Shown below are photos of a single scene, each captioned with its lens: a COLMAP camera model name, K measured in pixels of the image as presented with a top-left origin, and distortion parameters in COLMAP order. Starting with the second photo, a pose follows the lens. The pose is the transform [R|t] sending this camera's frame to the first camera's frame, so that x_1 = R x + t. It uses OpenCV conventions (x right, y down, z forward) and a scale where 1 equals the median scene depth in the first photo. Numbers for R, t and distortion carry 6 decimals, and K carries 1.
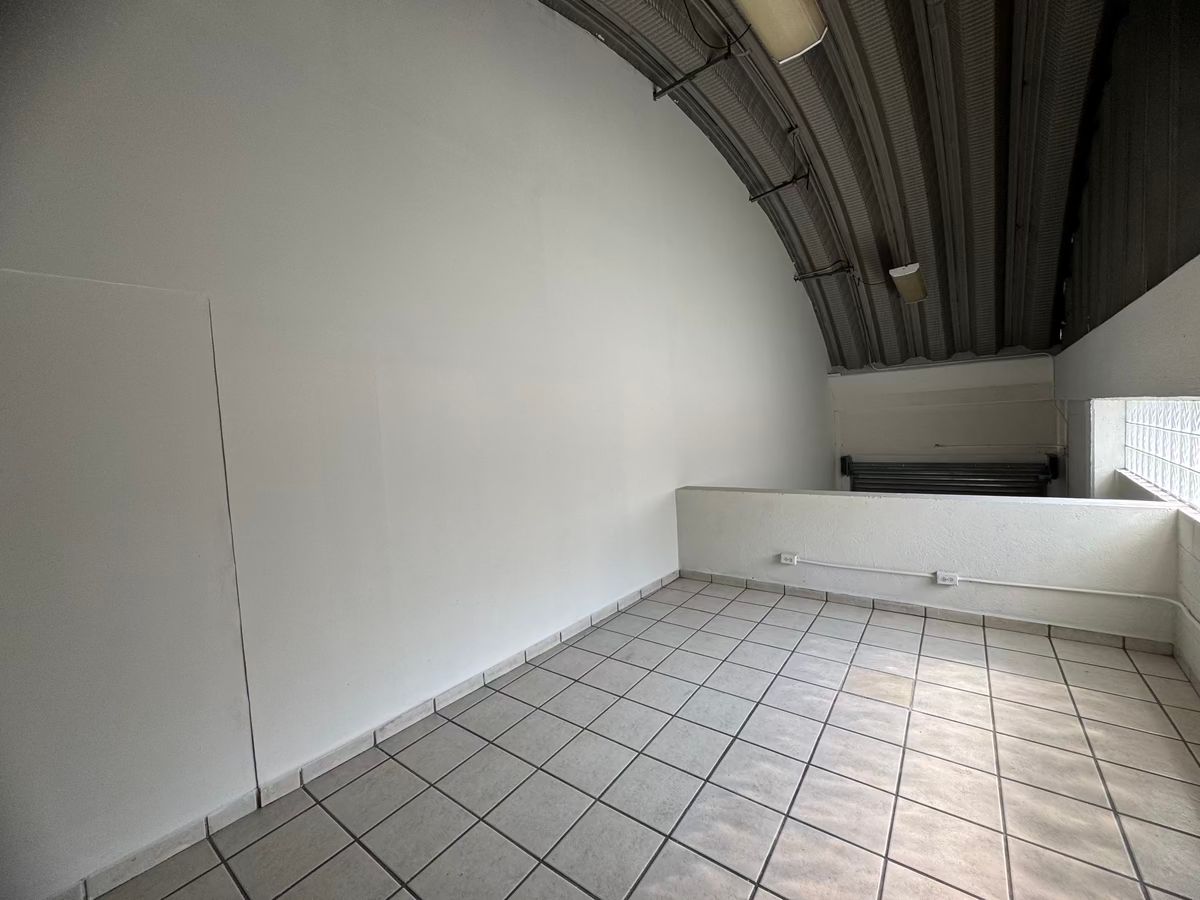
lens RADIAL K [[479.2, 0, 600.0], [0, 479.2, 450.0], [0, 0, 1]] dist [-0.002445, 0.000200]
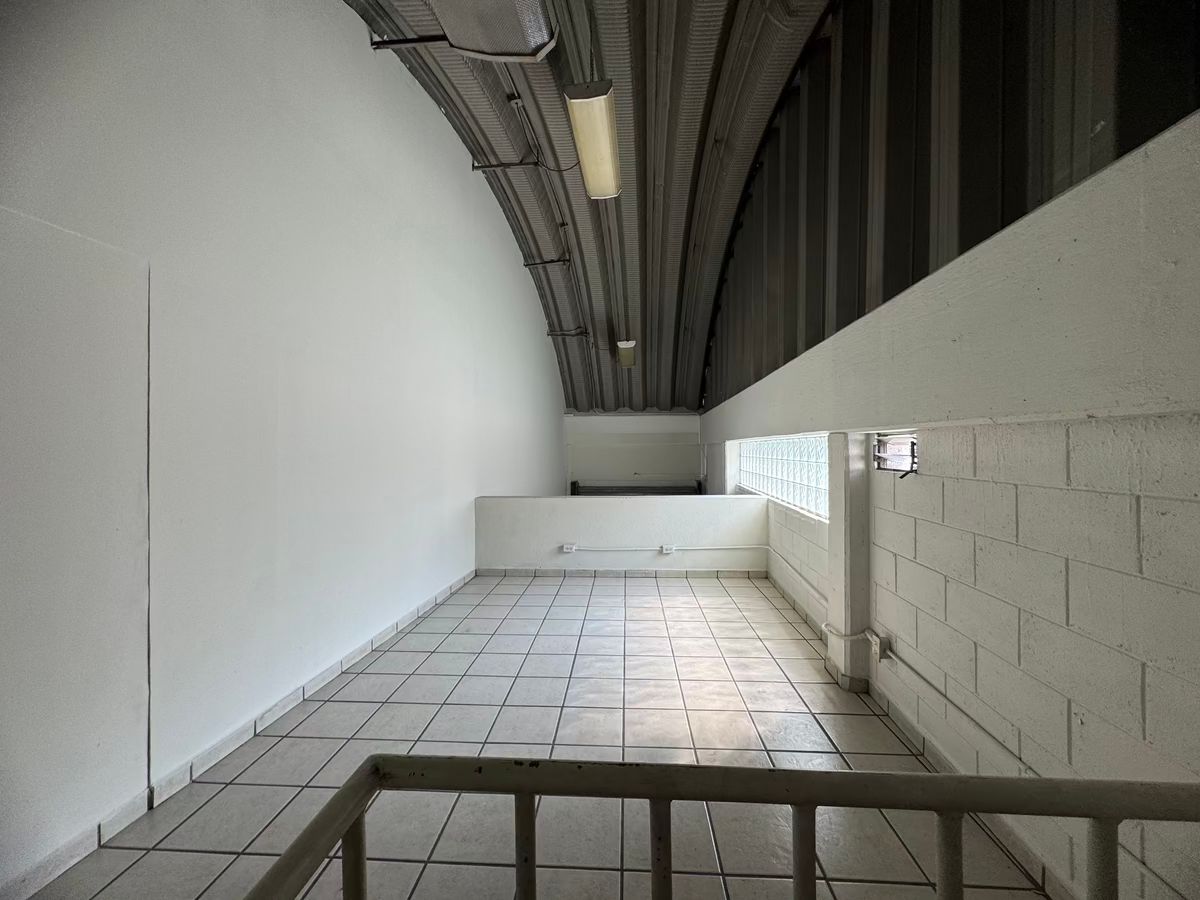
lens RADIAL K [[479.2, 0, 600.0], [0, 479.2, 450.0], [0, 0, 1]] dist [-0.002445, 0.000200]
pose [[0.830575, 0.053474, 0.554334, -0.279560], [-0.013157, 0.996986, -0.076461, 0.060446], [-0.556752, 0.056213, 0.828775, -0.147723]]
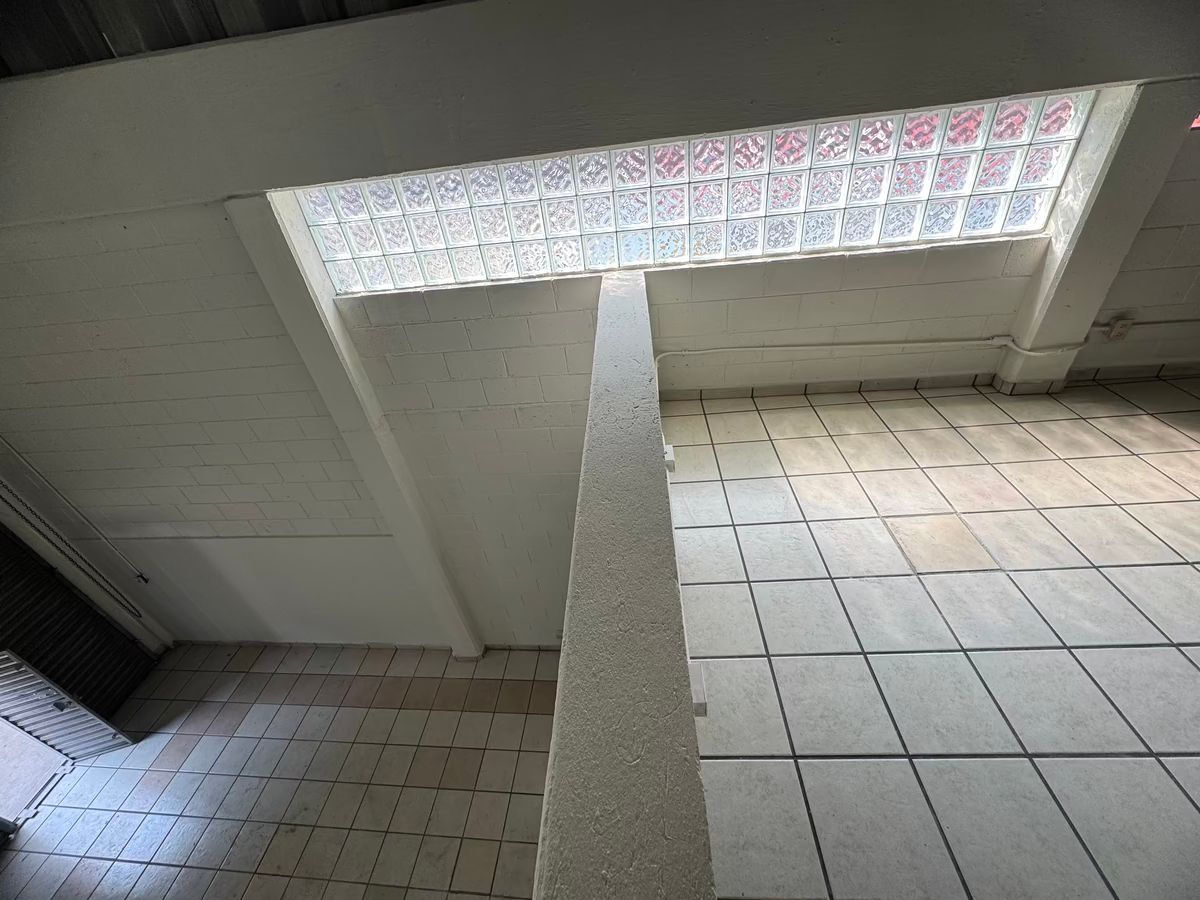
lens RADIAL K [[479.2, 0, 600.0], [0, 479.2, 450.0], [0, 0, 1]] dist [-0.002445, 0.000200]
pose [[-0.553199, -0.370013, 0.746365, 0.250620], [0.191471, 0.815481, 0.546195, -0.097889], [-0.810746, 0.445062, -0.380277, 1.128828]]
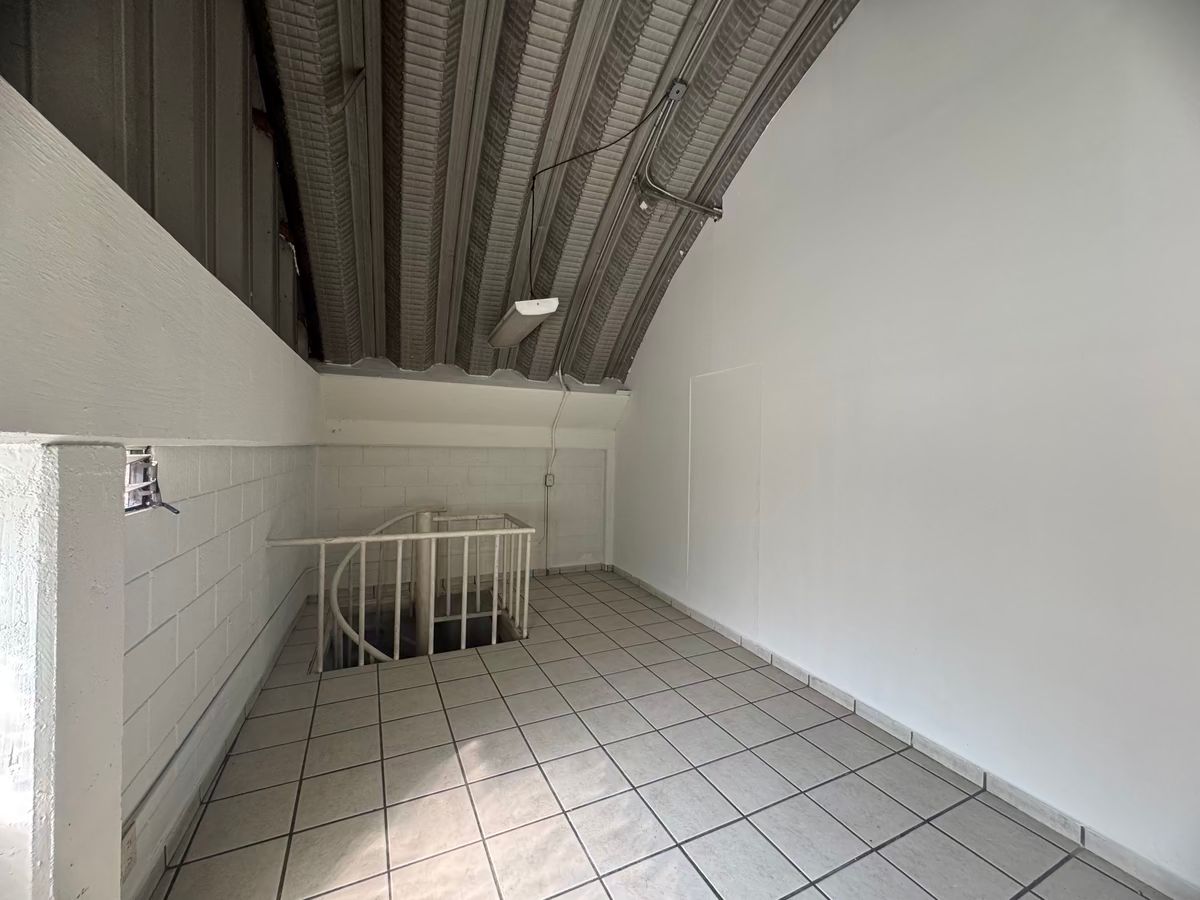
lens RADIAL K [[479.2, 0, 600.0], [0, 479.2, 450.0], [0, 0, 1]] dist [-0.002445, 0.000200]
pose [[-0.454439, 0.055508, -0.889047, 0.539501], [-0.042235, 0.995591, 0.083749, -0.057266], [0.889776, 0.075608, -0.450091, 0.630424]]
